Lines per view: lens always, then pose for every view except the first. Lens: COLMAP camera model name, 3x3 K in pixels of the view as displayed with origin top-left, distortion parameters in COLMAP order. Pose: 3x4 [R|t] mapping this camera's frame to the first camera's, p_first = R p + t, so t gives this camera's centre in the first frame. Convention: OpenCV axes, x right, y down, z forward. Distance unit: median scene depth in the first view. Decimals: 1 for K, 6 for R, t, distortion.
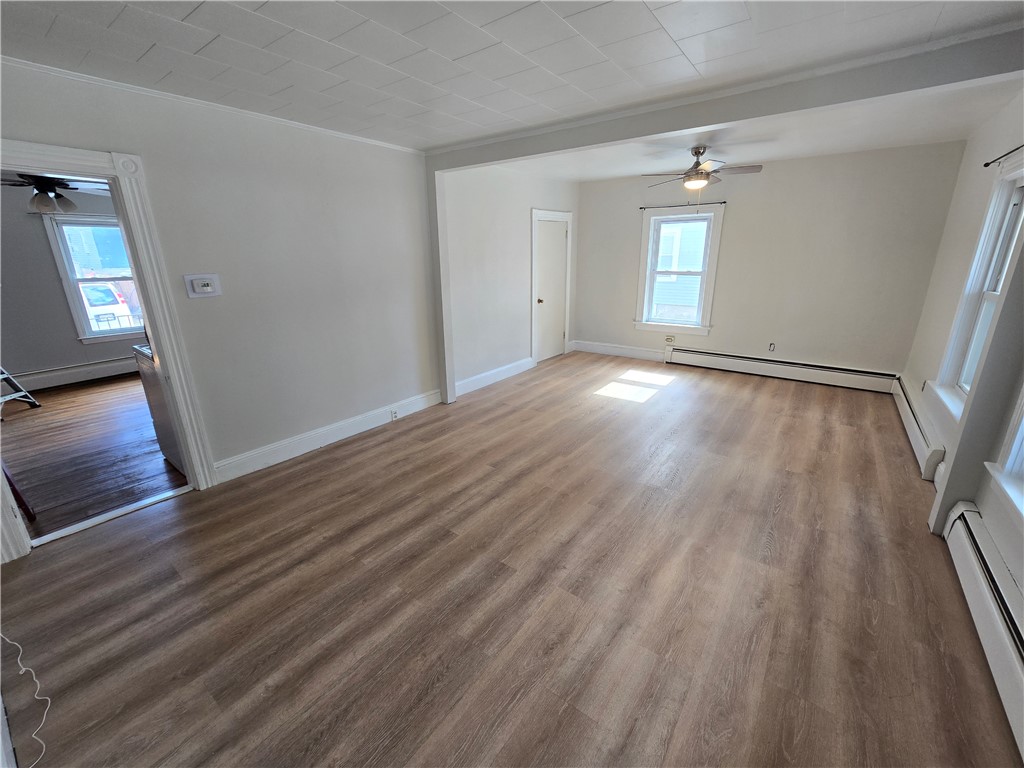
lens RADIAL K [[417.5, 0, 513.4], [0, 417.5, 381.3], [0, 0, 1]] dist [-0.004210, -0.000415]
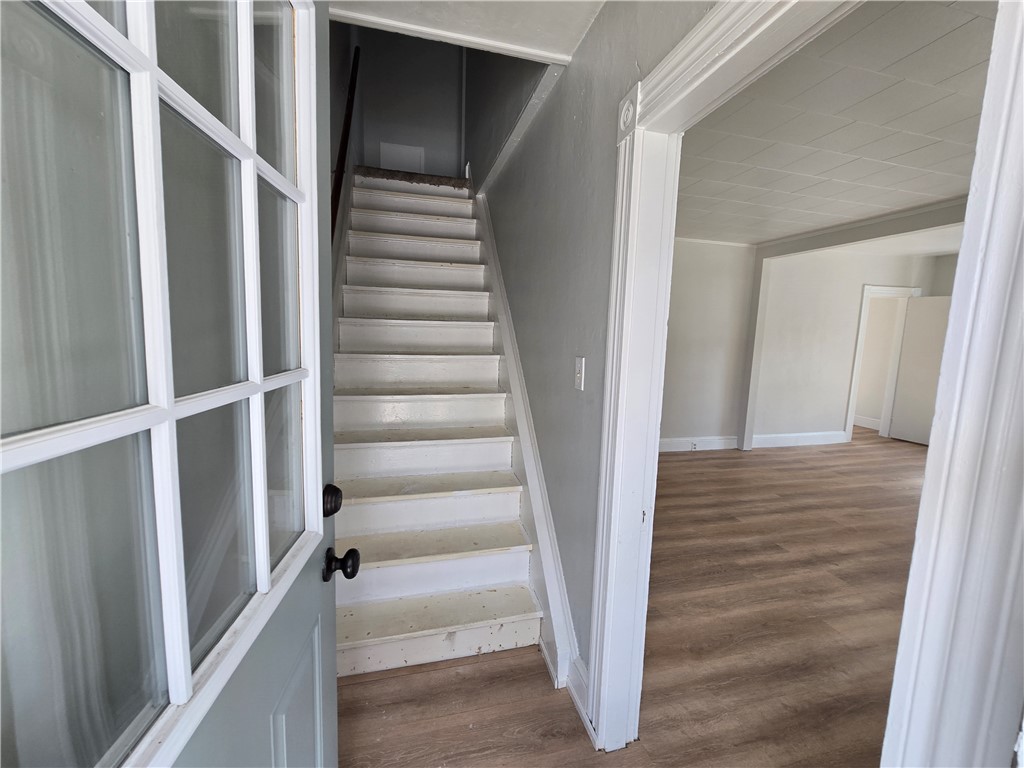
lens RADIAL K [[417.5, 0, 519.2], [0, 417.5, 382.1], [0, 0, 1]] dist [-0.004210, -0.000415]
pose [[0.783471, 0.111868, -0.611276, 0.055226], [-0.218578, 0.970415, -0.102559, 0.177958], [0.581718, 0.213964, 0.784744, -0.404174]]
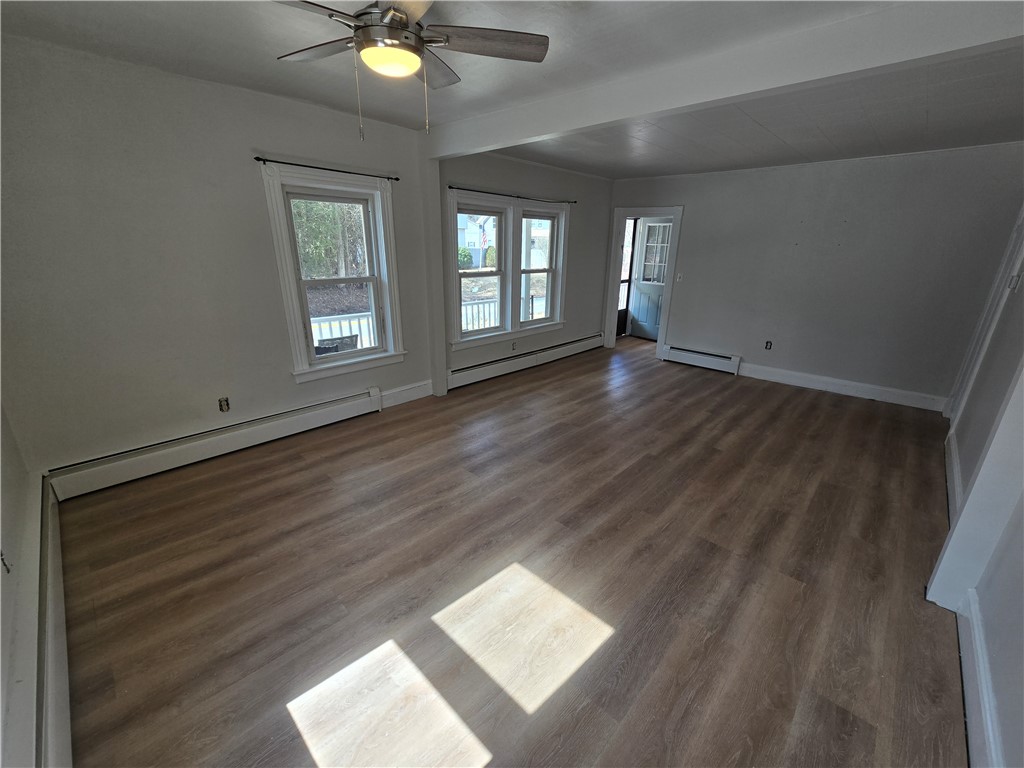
lens RADIAL K [[417.5, 0, 515.1], [0, 417.5, 386.1], [0, 0, 1]] dist [-0.004210, -0.000415]
pose [[-0.993633, -0.040841, 0.105005, 0.367568], [0.028163, 0.812368, 0.582465, -0.583460], [-0.109092, 0.581713, -0.806045, 1.870934]]
